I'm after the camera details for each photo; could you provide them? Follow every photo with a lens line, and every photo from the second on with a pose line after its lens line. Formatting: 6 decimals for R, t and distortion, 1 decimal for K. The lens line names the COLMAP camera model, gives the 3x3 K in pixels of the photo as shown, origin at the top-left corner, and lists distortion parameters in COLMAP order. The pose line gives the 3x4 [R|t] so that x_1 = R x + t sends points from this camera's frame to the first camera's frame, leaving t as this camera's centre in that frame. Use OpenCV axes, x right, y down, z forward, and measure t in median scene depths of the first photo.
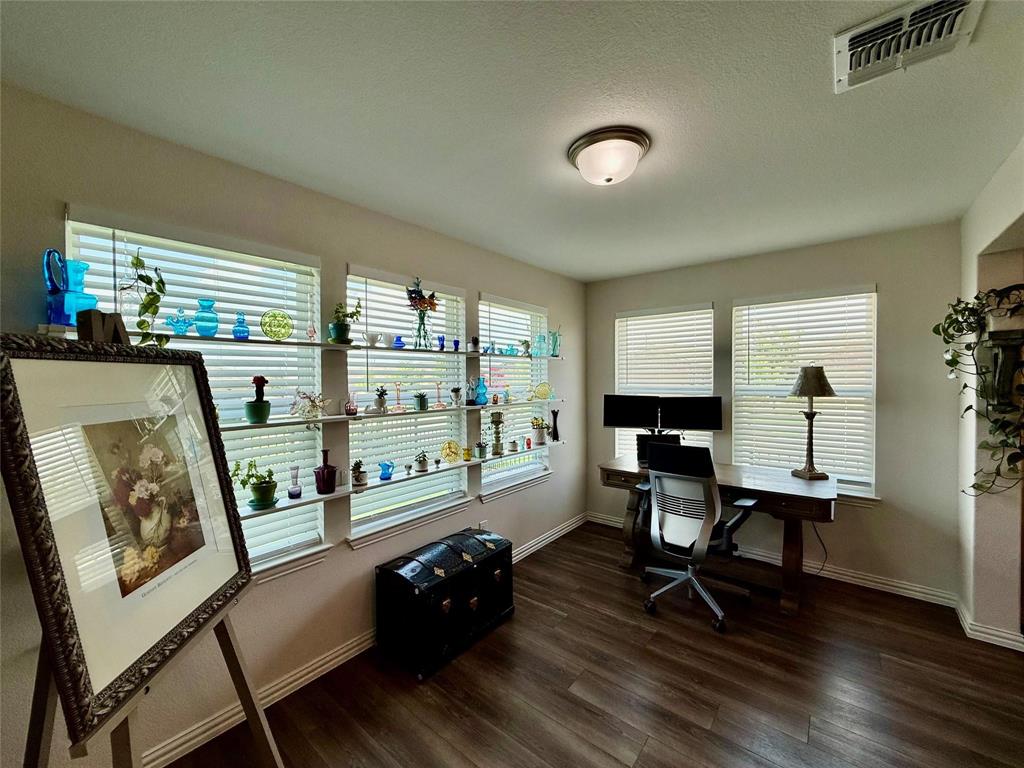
lens RADIAL K [[408.5, 0, 509.3], [0, 408.5, 384.8], [0, 0, 1]] dist [-0.000190, 0.000339]
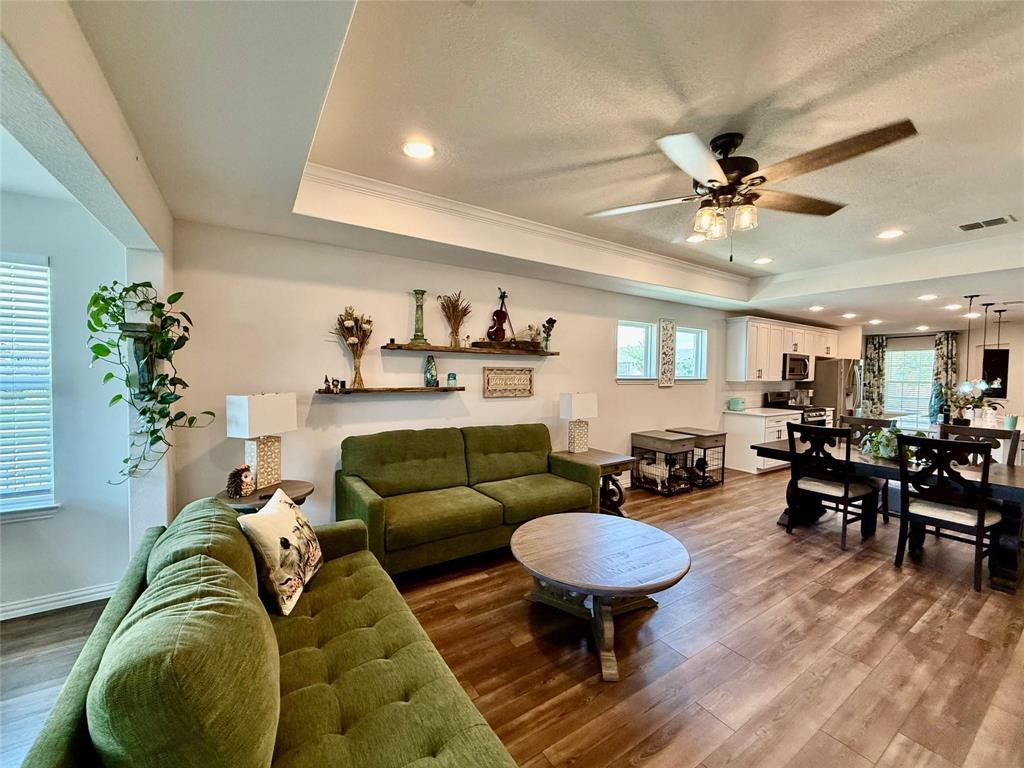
lens RADIAL K [[408.5, 0, 509.3], [0, 408.5, 384.8], [0, 0, 1]] dist [-0.000190, 0.000339]
pose [[0.301396, -0.016769, 0.953352, 0.474484], [0.000469, 0.999848, 0.017439, 0.008559], [-0.953499, -0.004809, 0.301358, -0.230968]]
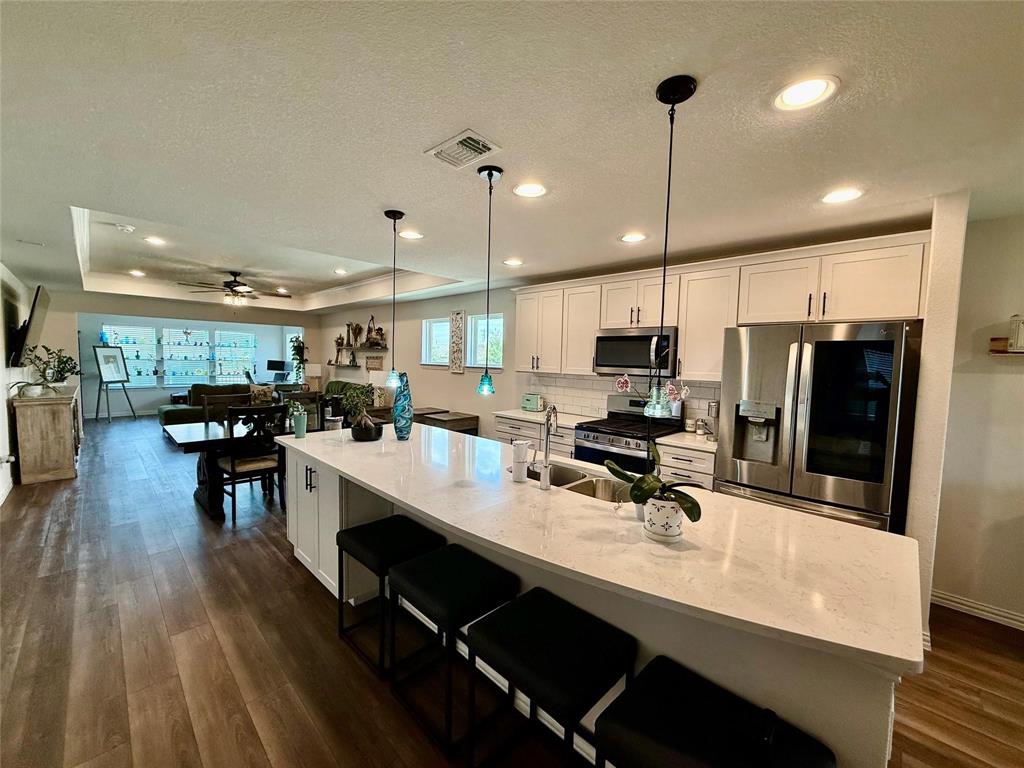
lens RADIAL K [[408.5, 0, 509.3], [0, 408.5, 384.8], [0, 0, 1]] dist [-0.000190, 0.000339]
pose [[0.995124, 0.041207, -0.089612, 3.819122], [-0.037341, 0.998316, 0.044395, 0.008648], [0.091291, -0.040832, 0.994987, -3.147018]]
